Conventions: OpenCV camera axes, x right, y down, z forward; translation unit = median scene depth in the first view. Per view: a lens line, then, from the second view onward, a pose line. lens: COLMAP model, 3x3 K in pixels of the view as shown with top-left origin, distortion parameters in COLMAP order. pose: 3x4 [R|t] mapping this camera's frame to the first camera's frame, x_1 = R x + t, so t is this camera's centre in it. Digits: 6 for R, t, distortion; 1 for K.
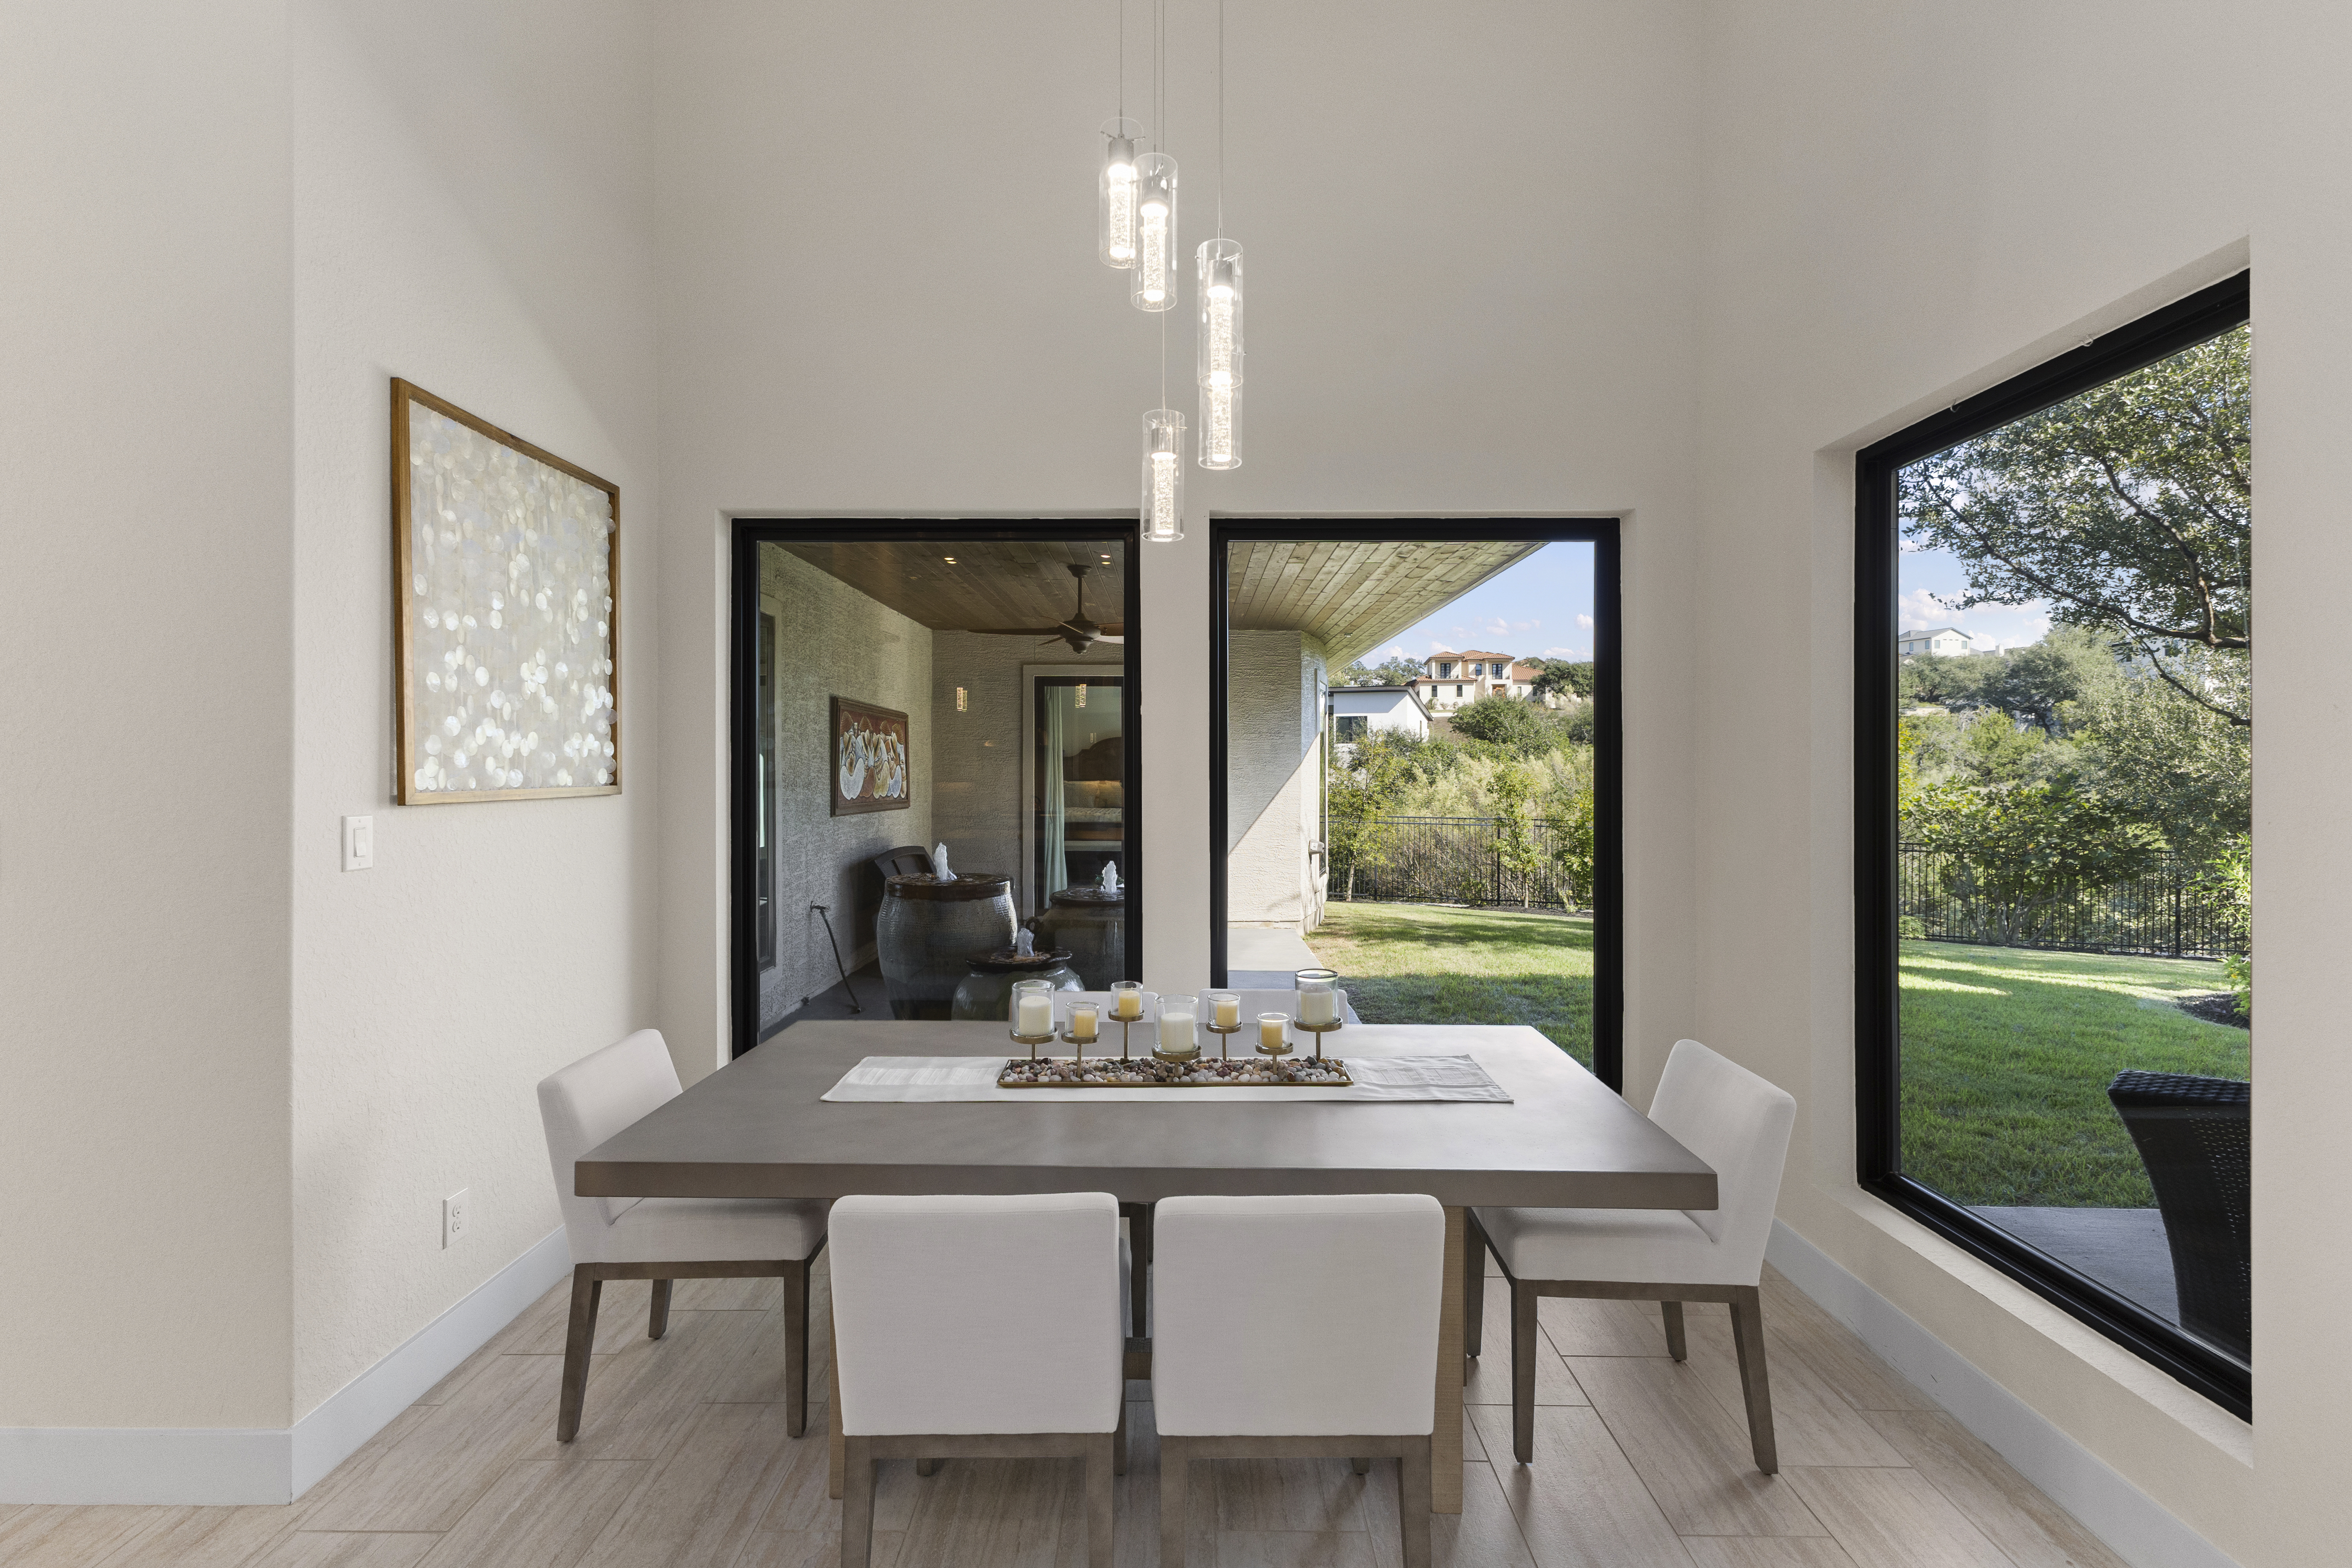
lens RADIAL K [[1027.2, 0, 1155.8], [0, 1027.2, 770.1], [0, 0, 1]] dist [-0.000494, -0.001317]
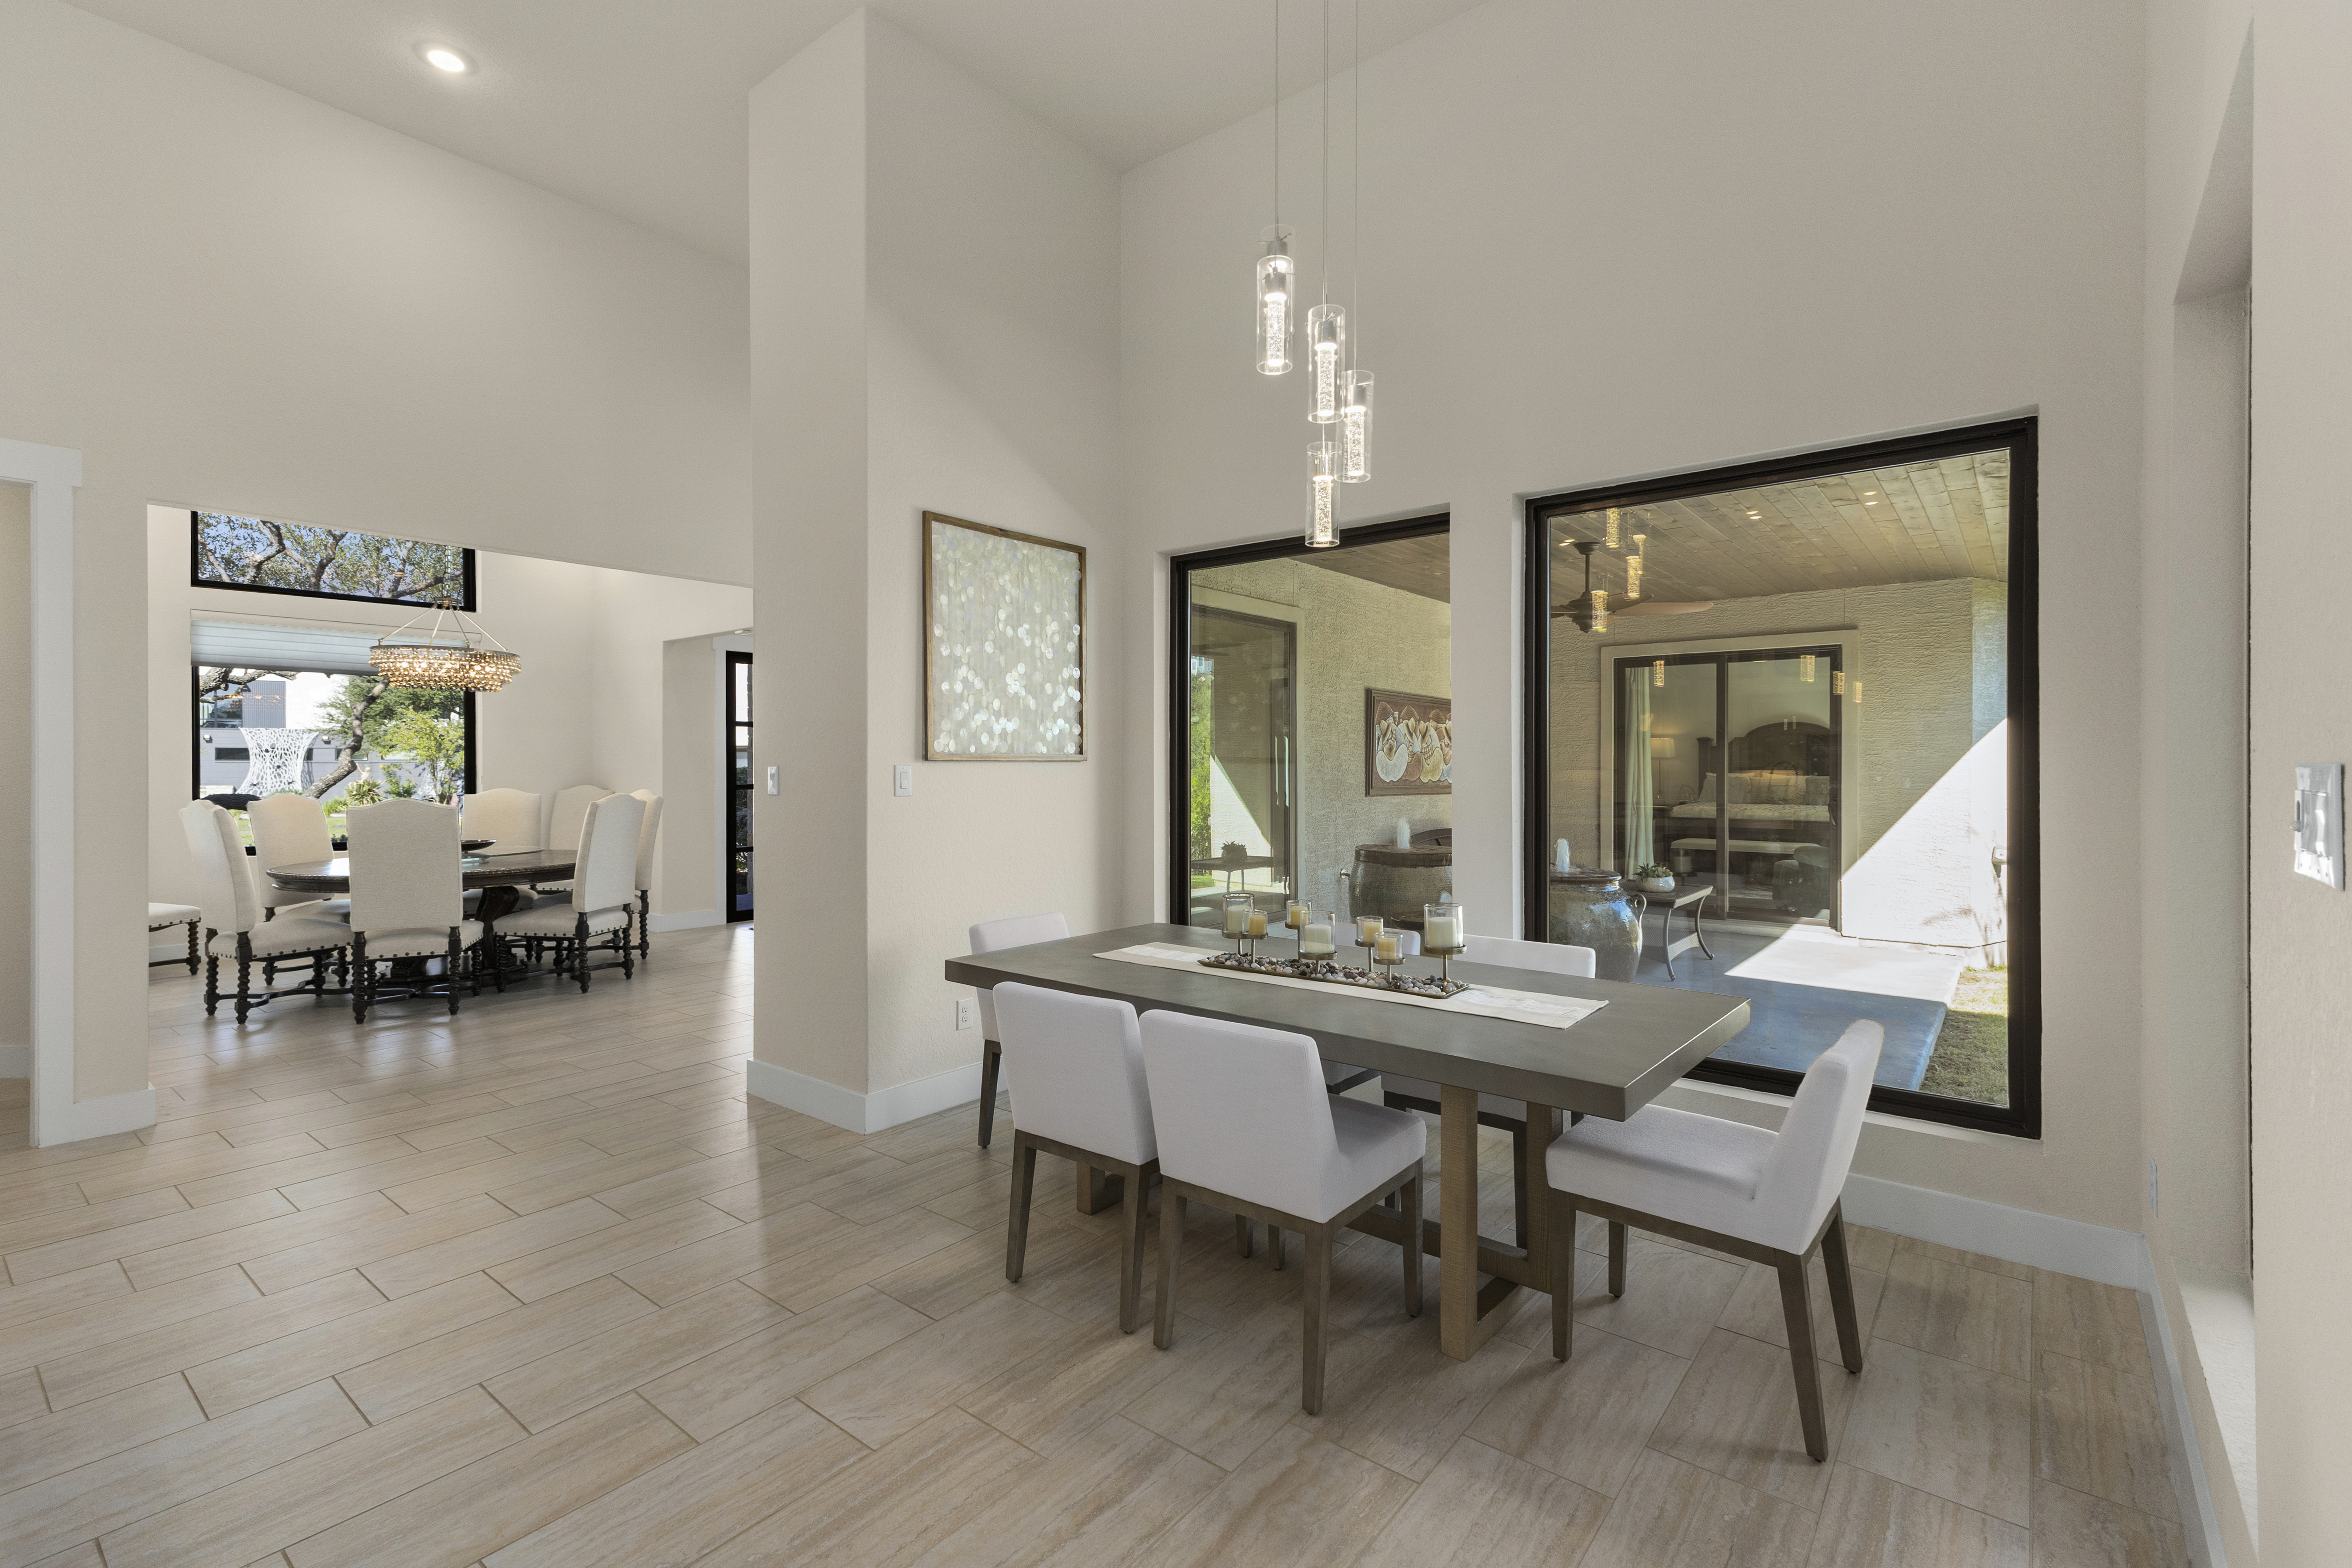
lens RADIAL K [[1027.2, 0, 1143.0], [0, 1027.2, 777.7], [0, 0, 1]] dist [-0.000494, -0.001317]
pose [[0.775080, 0.006322, -0.631831, 0.485905], [-0.000573, 0.999957, 0.009303, 0.036299], [0.631863, -0.006849, 0.775050, -0.078604]]
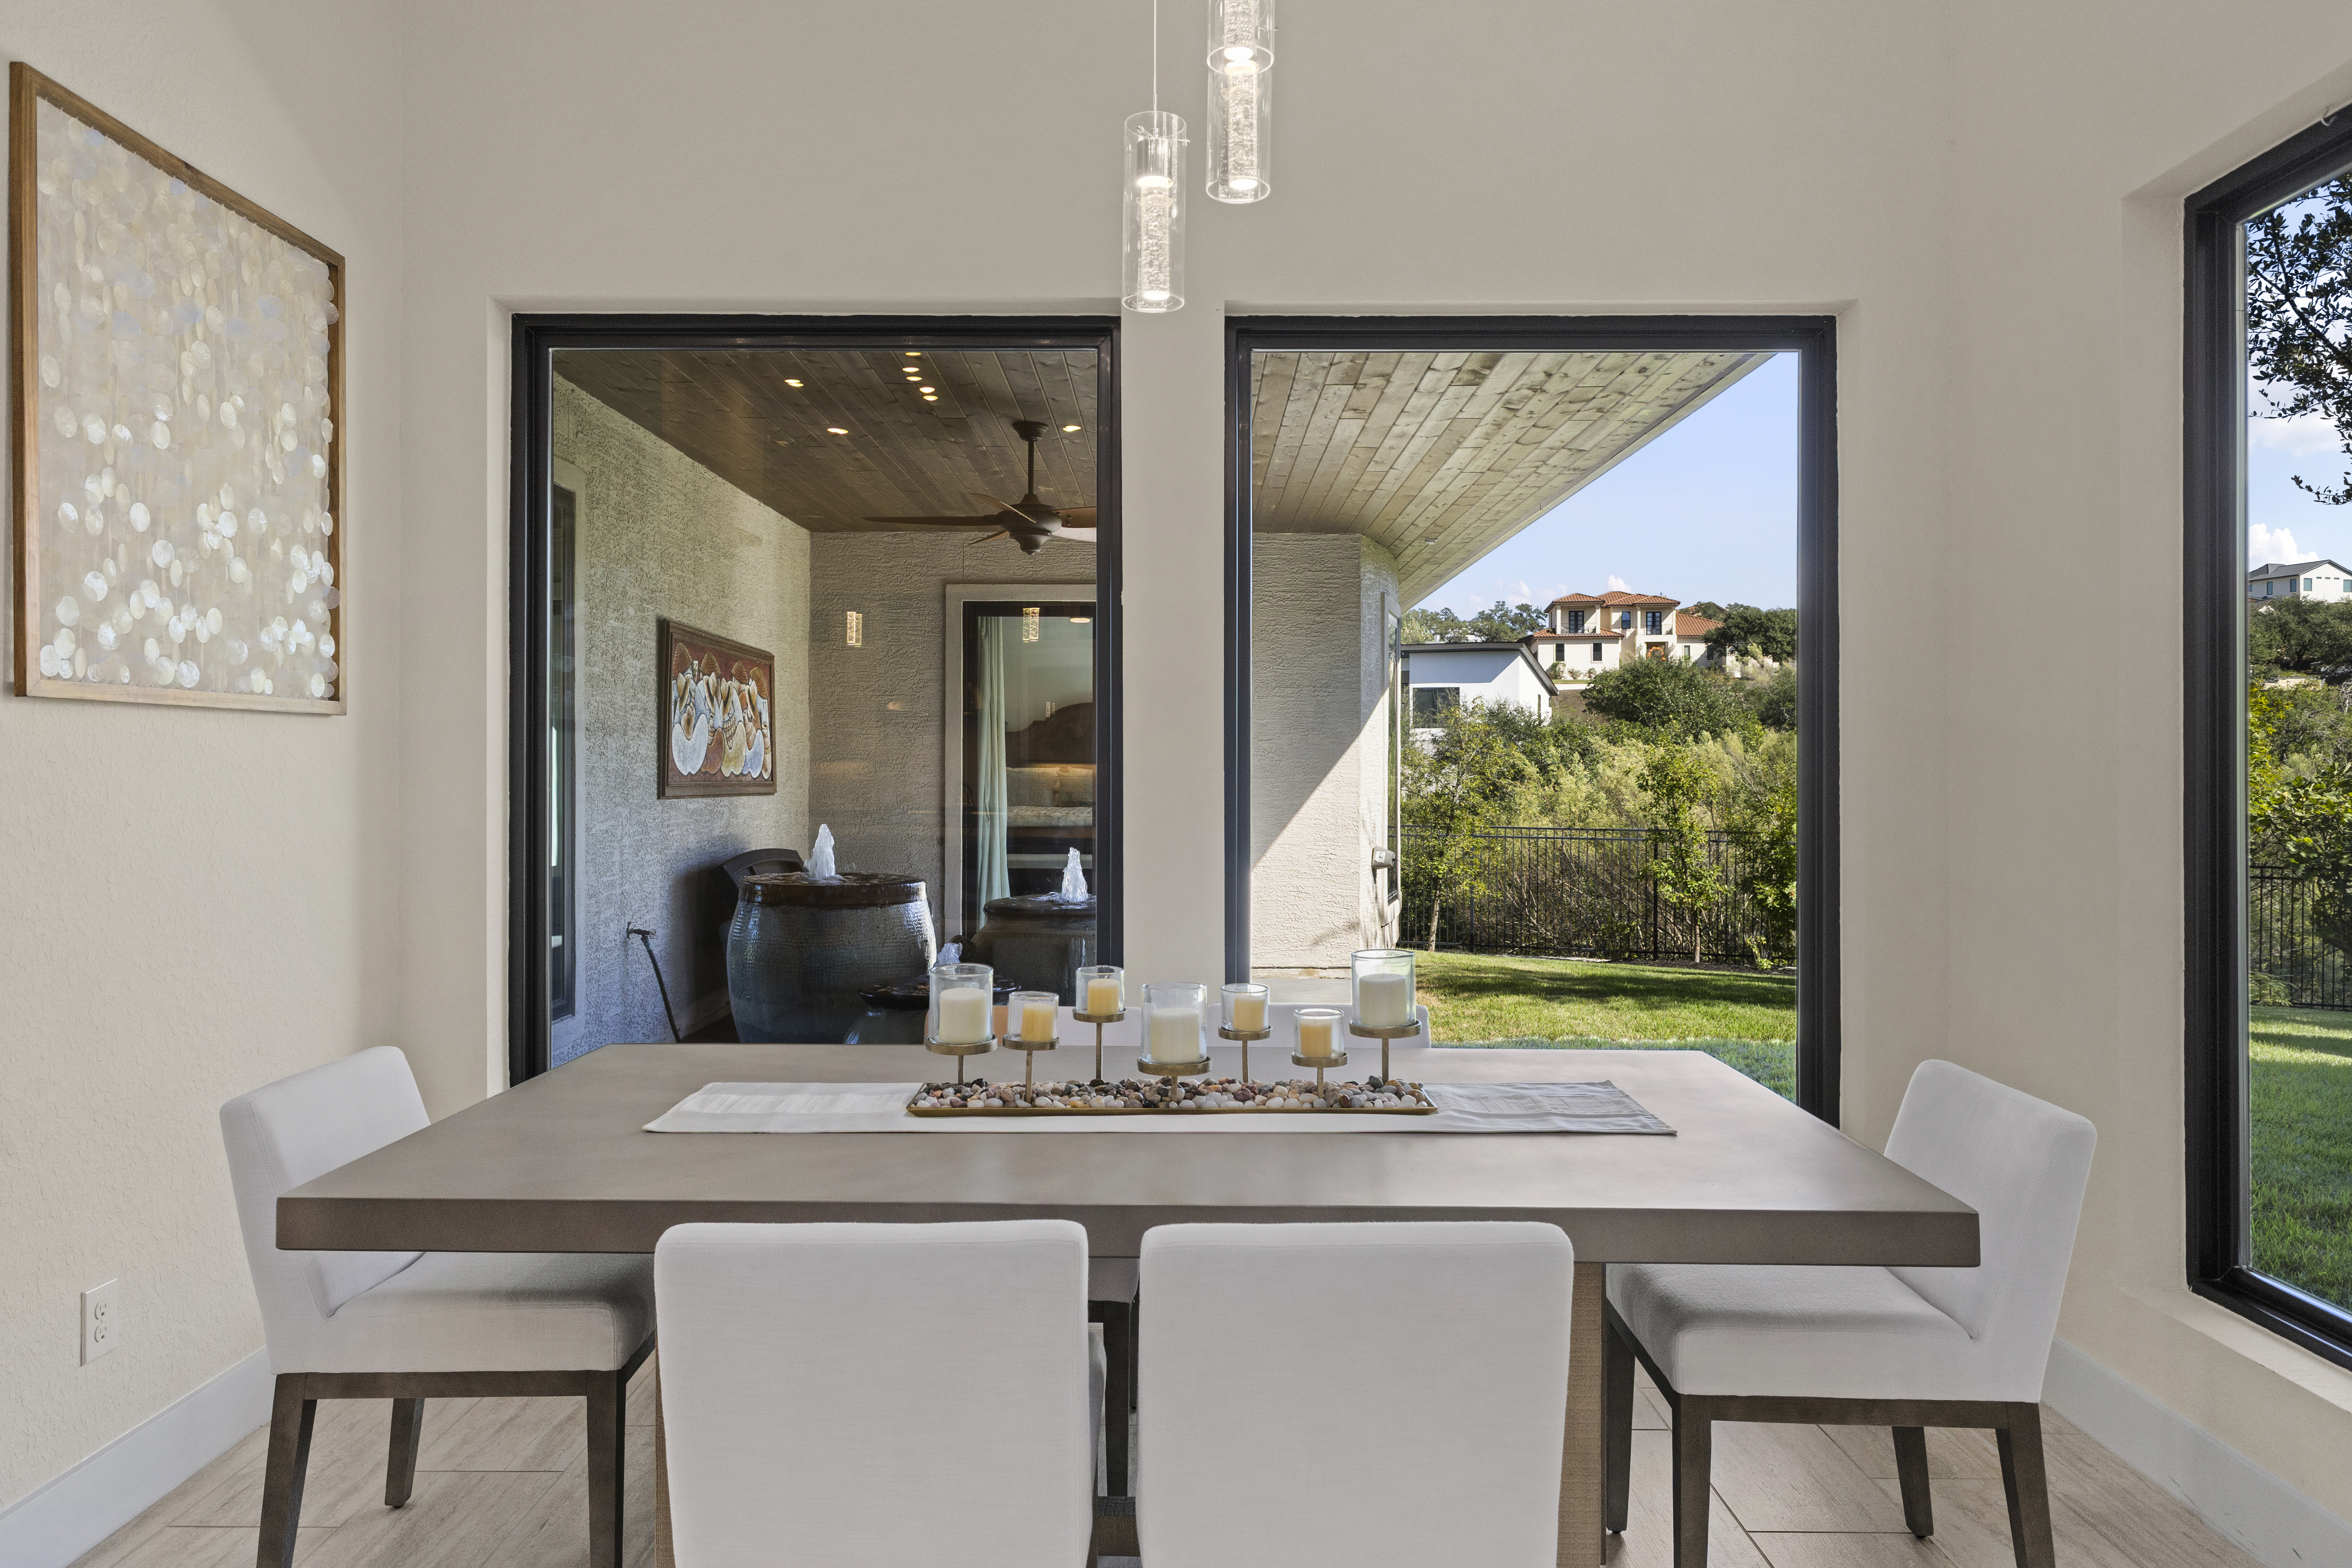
lens RADIAL K [[1535.0, 0, 1145.7], [0, 1535.0, 766.2], [0, 0, 1]] dist [0.004459, -0.014821]
pose [[0.999998, 0.001646, 0.001390, 0.000049], [-0.001641, 0.999993, -0.003229, 0.062996], [-0.001395, 0.003227, 0.999994, -0.002377]]
